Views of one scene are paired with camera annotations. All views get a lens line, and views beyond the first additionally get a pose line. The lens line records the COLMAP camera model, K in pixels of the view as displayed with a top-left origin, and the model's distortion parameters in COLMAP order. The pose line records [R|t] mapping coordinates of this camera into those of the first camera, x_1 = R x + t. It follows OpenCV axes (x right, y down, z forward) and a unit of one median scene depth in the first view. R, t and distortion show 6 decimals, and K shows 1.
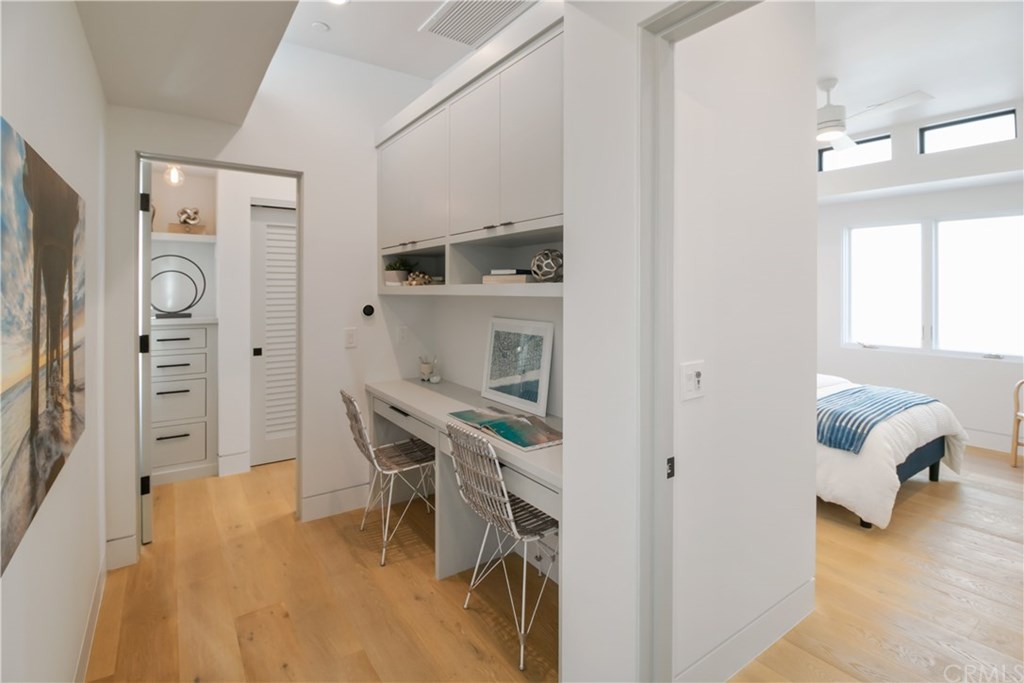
lens RADIAL K [[489.3, 0, 509.9], [0, 489.3, 278.3], [0, 0, 1]] dist [-0.000489, -0.011727]
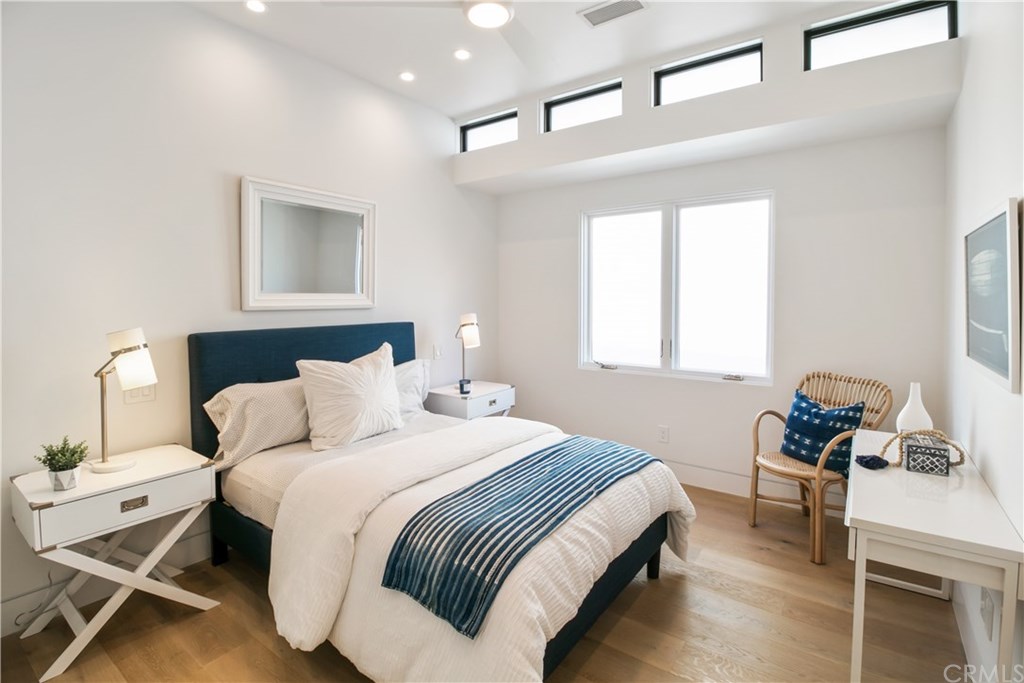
lens RADIAL K [[487.0, 0, 514.8], [0, 487.0, 298.9], [0, 0, 1]] dist [-0.000629, -0.000569]
pose [[0.943749, -0.003715, 0.330643, 0.452197], [-0.004678, 0.999687, 0.024585, 0.015655], [-0.330631, -0.024748, 0.943436, 0.416223]]
